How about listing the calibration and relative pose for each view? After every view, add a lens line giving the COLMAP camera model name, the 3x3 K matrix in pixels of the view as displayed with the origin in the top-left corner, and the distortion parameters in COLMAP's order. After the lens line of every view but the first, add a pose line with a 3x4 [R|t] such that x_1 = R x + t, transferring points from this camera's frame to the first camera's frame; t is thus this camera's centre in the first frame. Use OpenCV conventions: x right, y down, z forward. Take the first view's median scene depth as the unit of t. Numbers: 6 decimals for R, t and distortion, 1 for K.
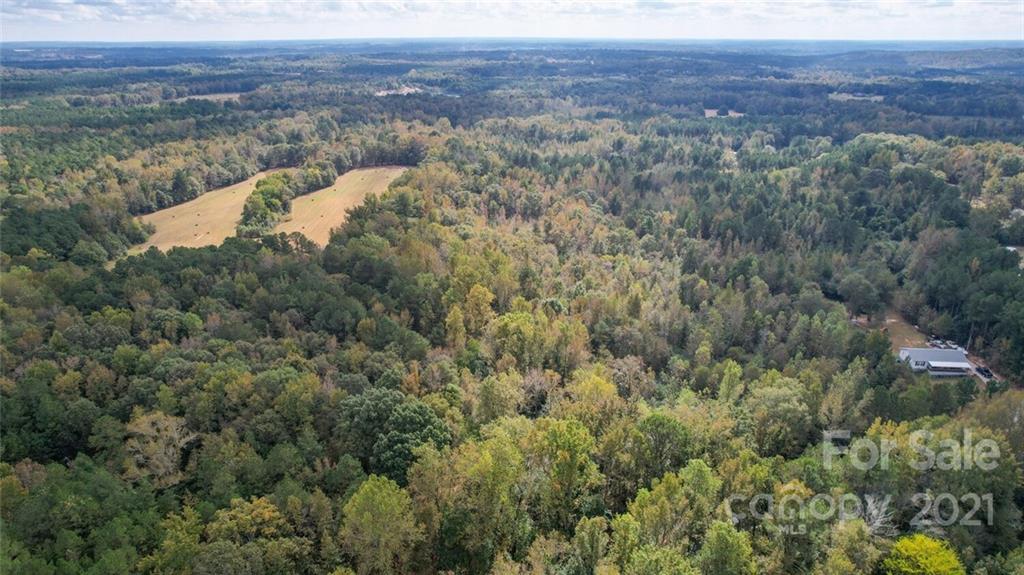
lens RADIAL K [[655.3, 0, 515.8], [0, 655.3, 294.0], [0, 0, 1]] dist [-0.070978, 0.065656]
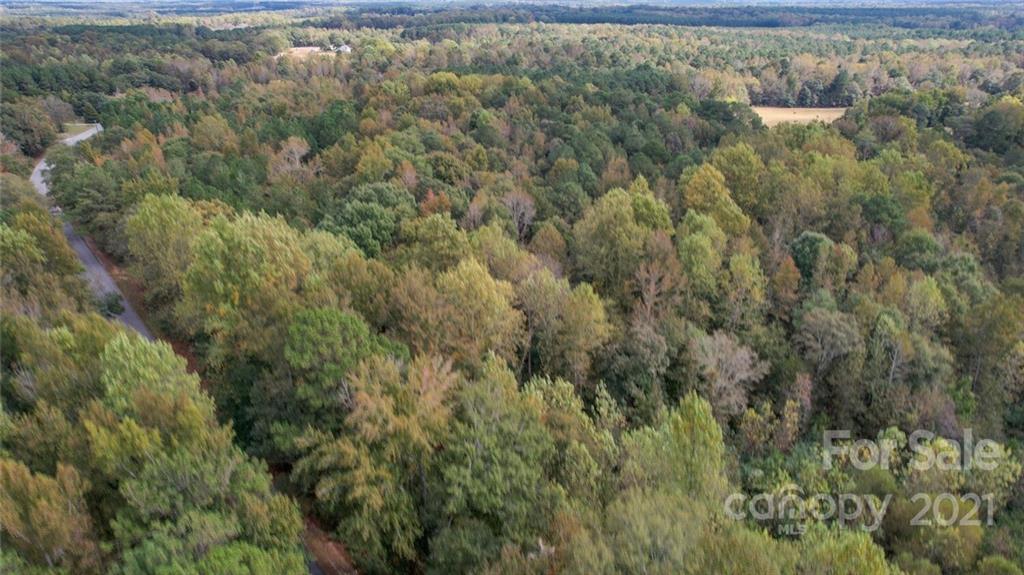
lens RADIAL K [[655.3, 0, 513.3], [0, 655.3, 296.0], [0, 0, 1]] dist [-0.070978, 0.065656]
pose [[0.361295, 0.398533, -0.842993, 0.229083], [-0.340015, 0.898121, 0.278869, -0.005858], [0.868248, 0.185877, 0.459994, 0.293060]]
